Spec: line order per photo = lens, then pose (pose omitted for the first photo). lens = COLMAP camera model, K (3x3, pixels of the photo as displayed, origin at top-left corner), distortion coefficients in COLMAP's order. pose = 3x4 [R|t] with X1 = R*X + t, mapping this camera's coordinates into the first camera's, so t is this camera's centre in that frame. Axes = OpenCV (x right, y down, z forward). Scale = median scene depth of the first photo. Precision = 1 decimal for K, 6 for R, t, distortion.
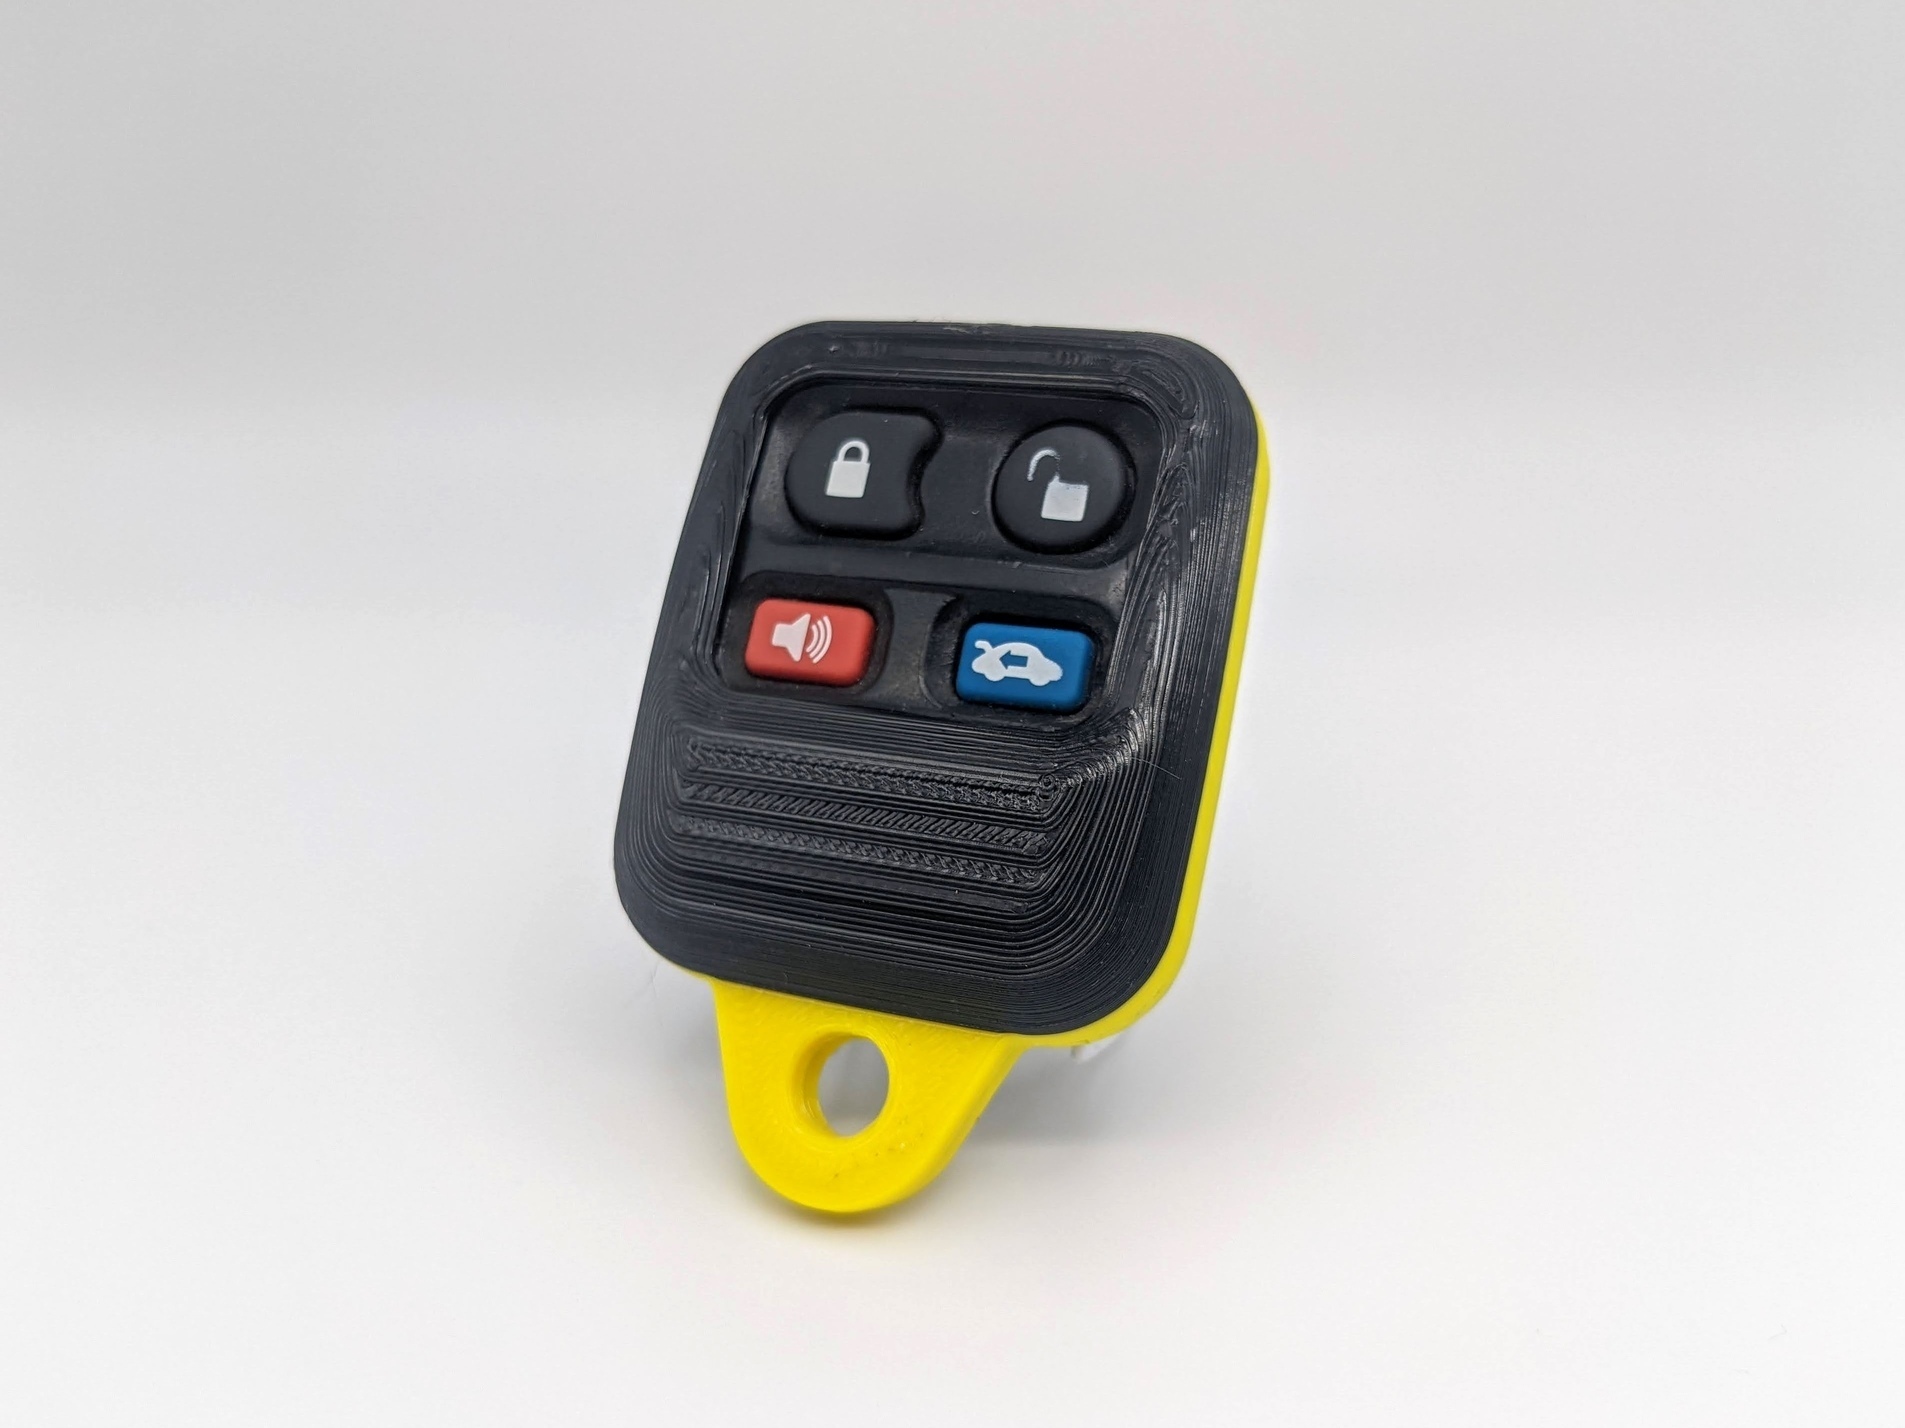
lens RADIAL K [[1774.0, 0, 952.5], [0, 1774.0, 714.0], [0, 0, 1]] dist [-0.000169, -0.000008]
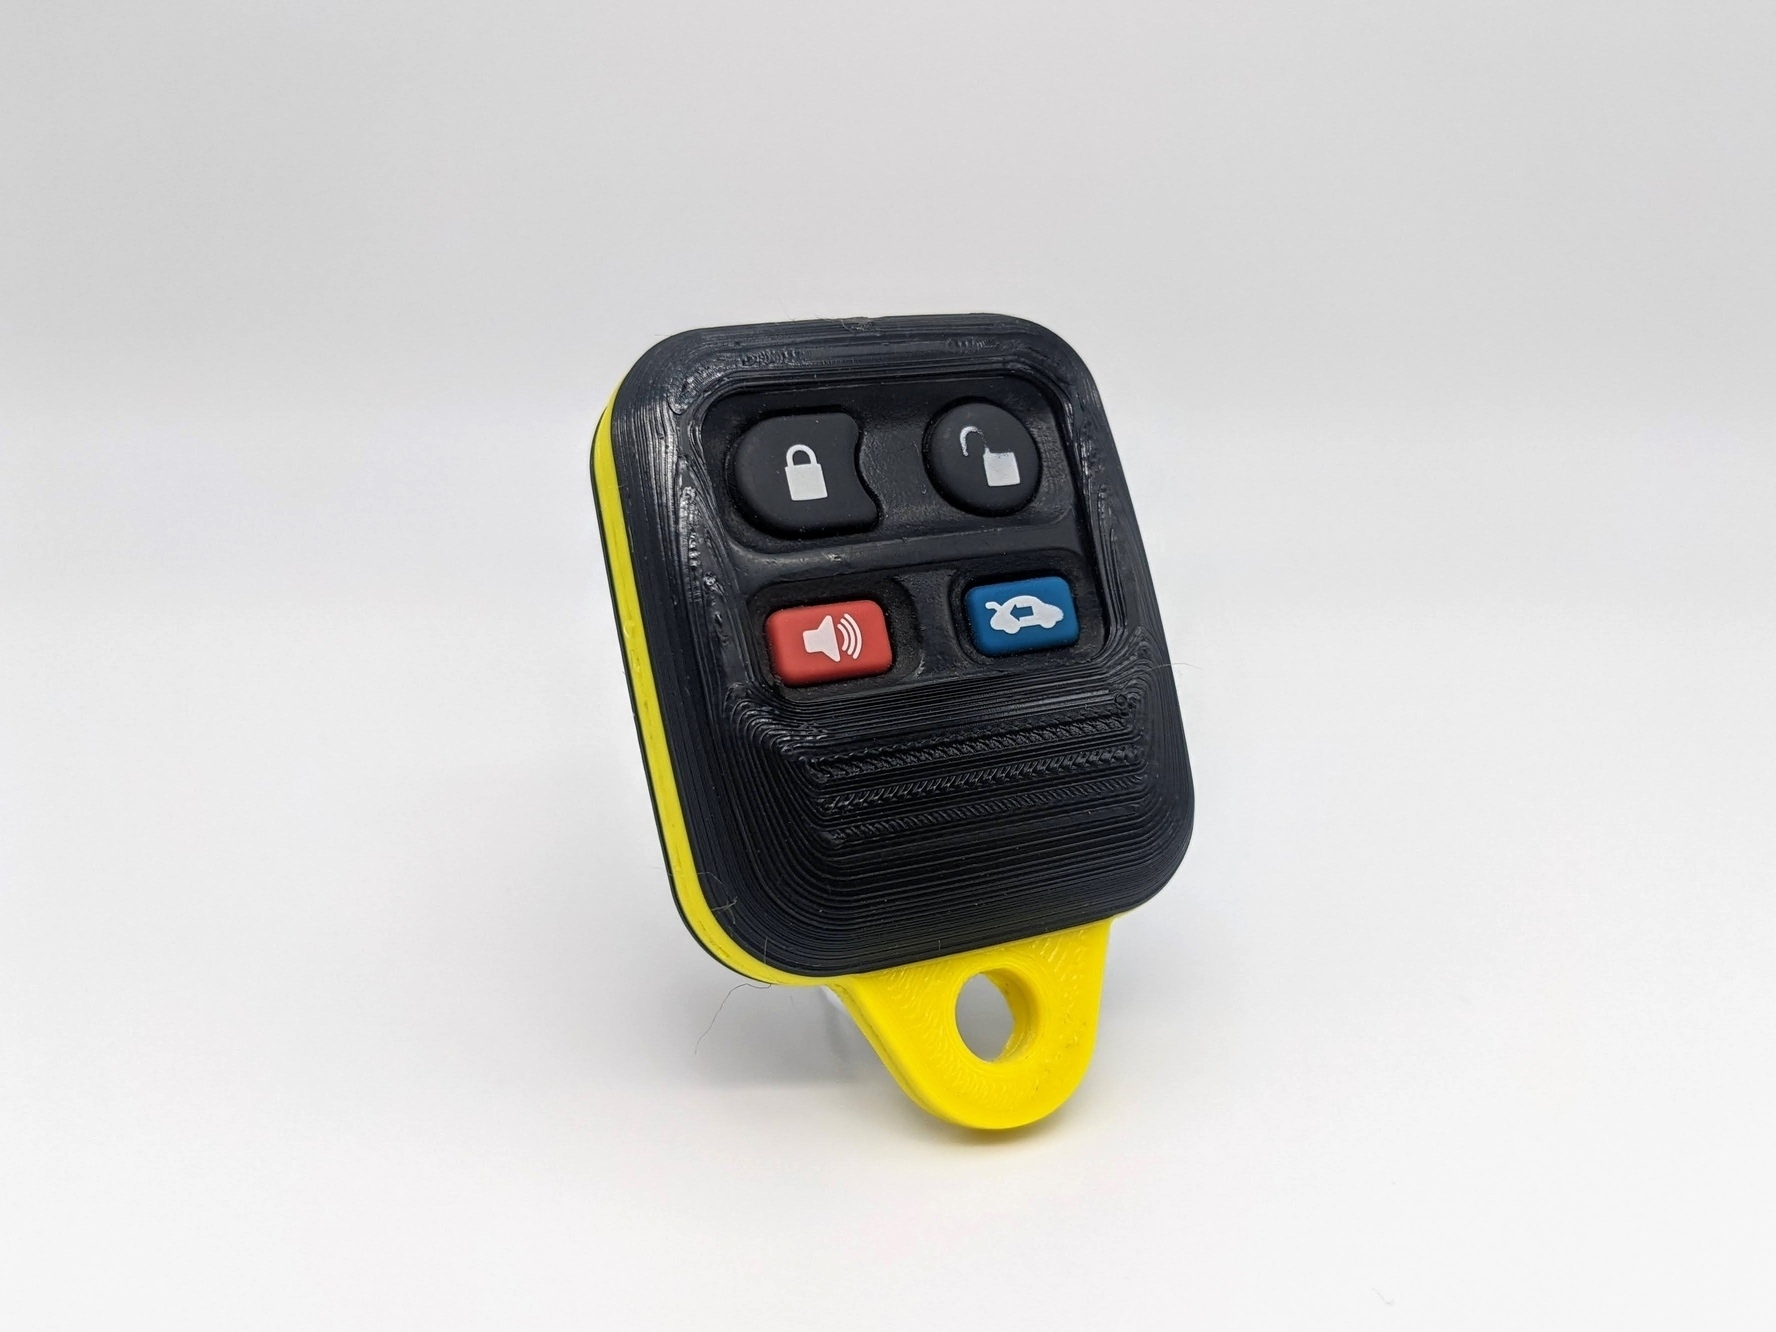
lens RADIAL K [[1653.8, 0, 888.0], [0, 1653.8, 666.0], [0, 0, 1]] dist [-0.000169, -0.000008]
pose [[0.691178, -0.244227, 0.680166, -0.741954], [0.210299, 0.968407, 0.134021, -0.153918], [-0.691410, 0.050406, 0.720703, 0.280728]]
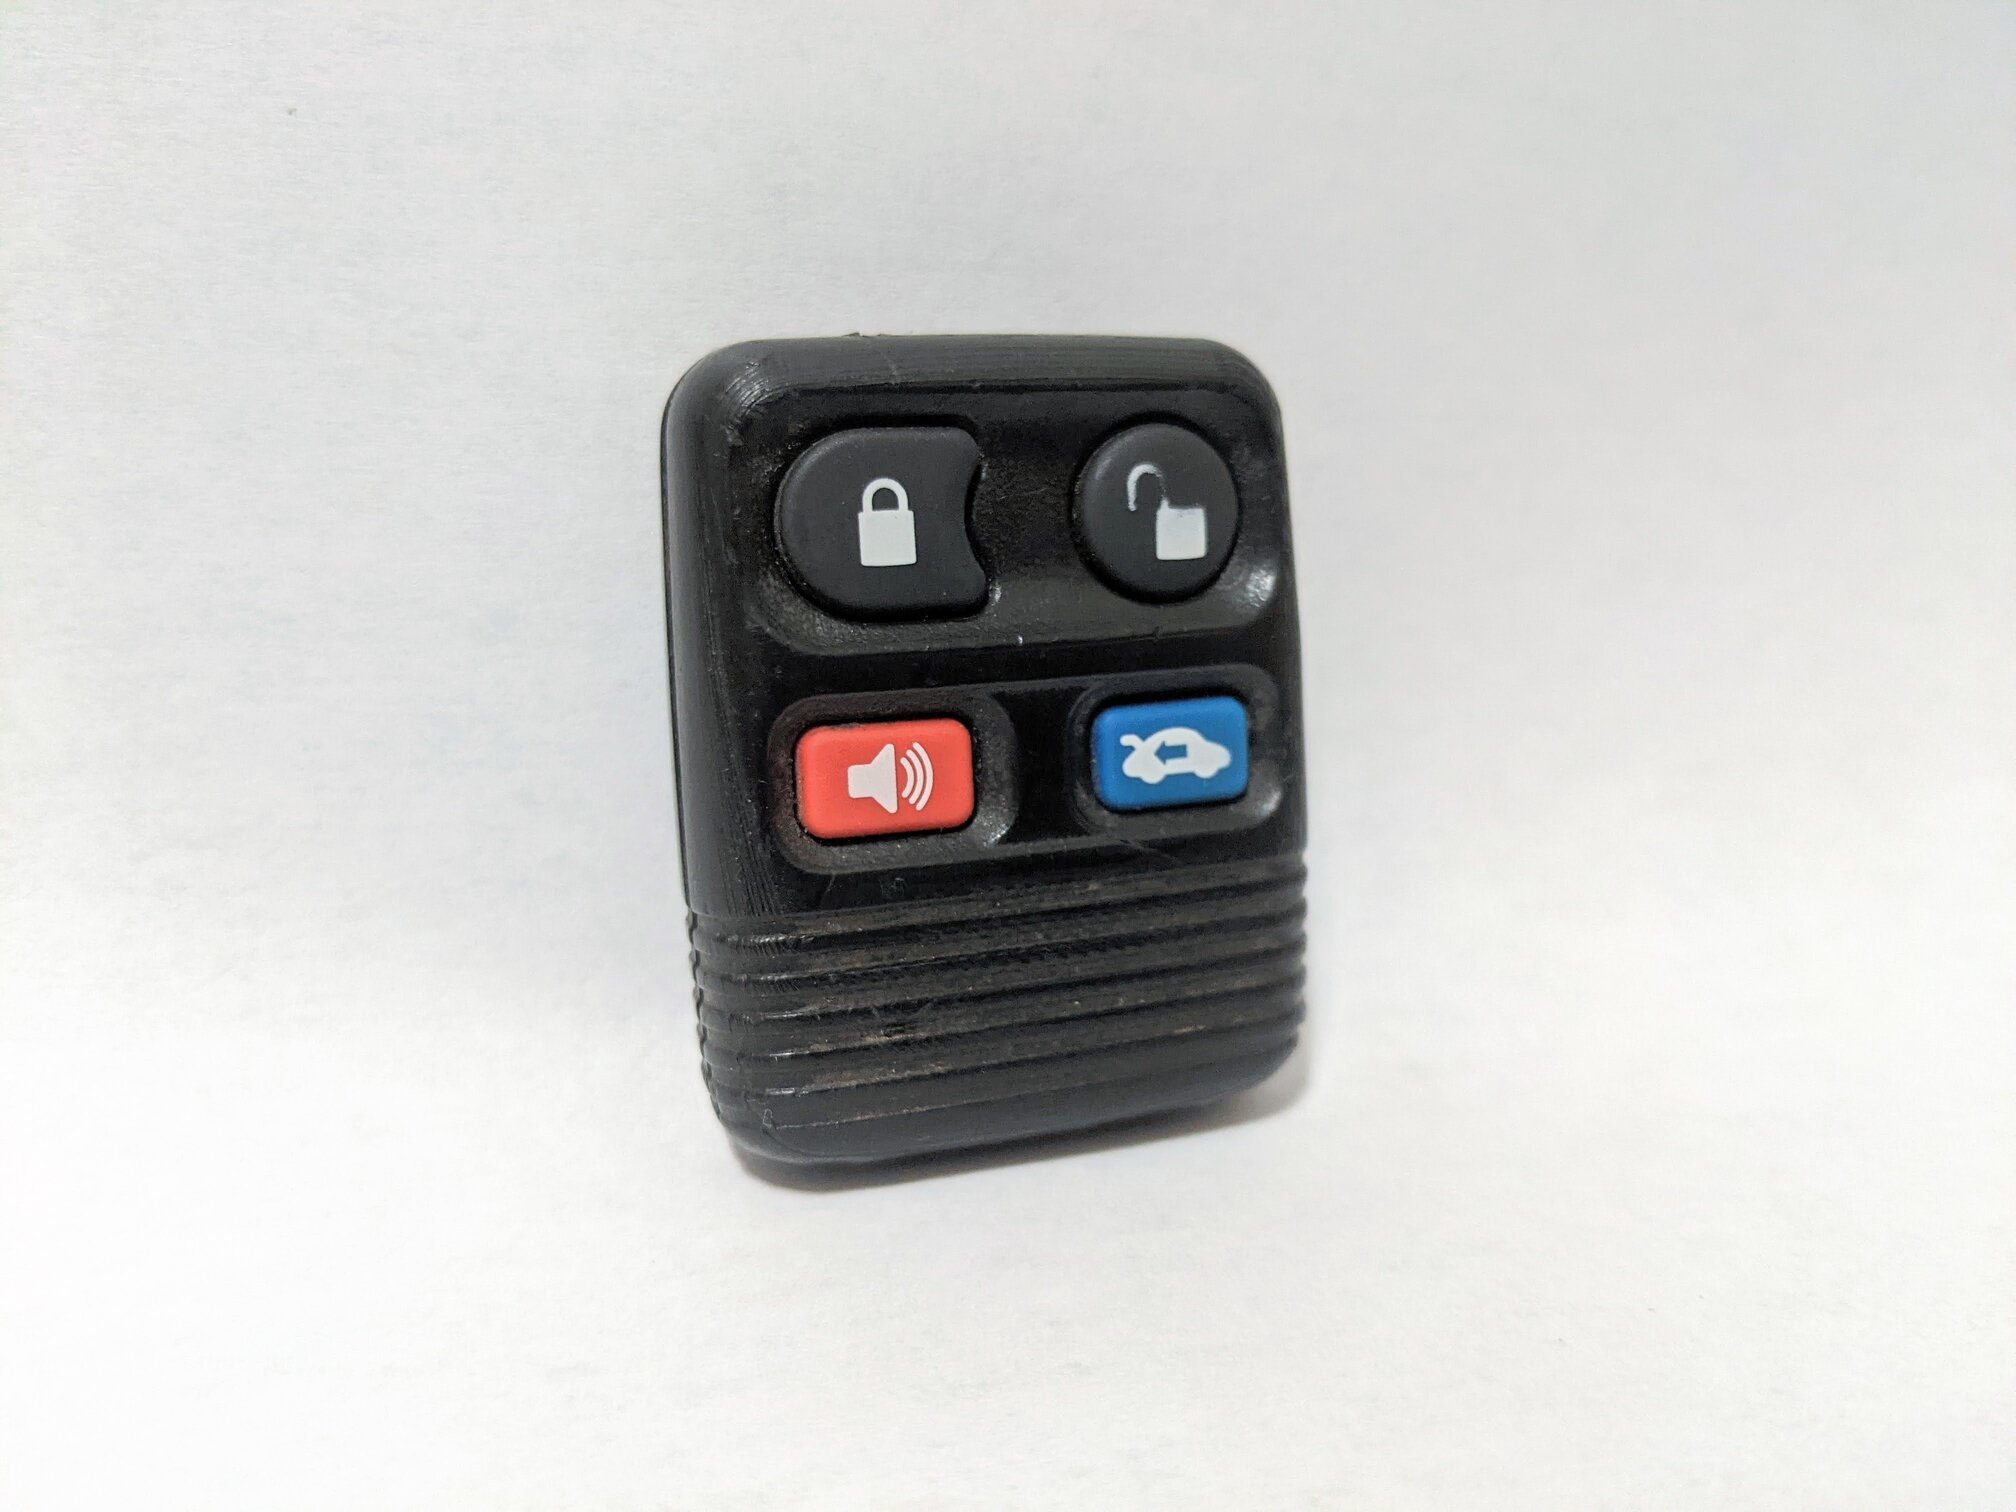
lens RADIAL K [[1877.3, 0, 1008.0], [0, 1877.3, 756.0], [0, 0, 1]] dist [-0.000169, -0.000008]
pose [[0.742902, -0.297187, 0.599813, -0.514233], [0.061285, 0.922479, 0.381152, -0.346250], [-0.666589, -0.246399, 0.703525, 0.439823]]
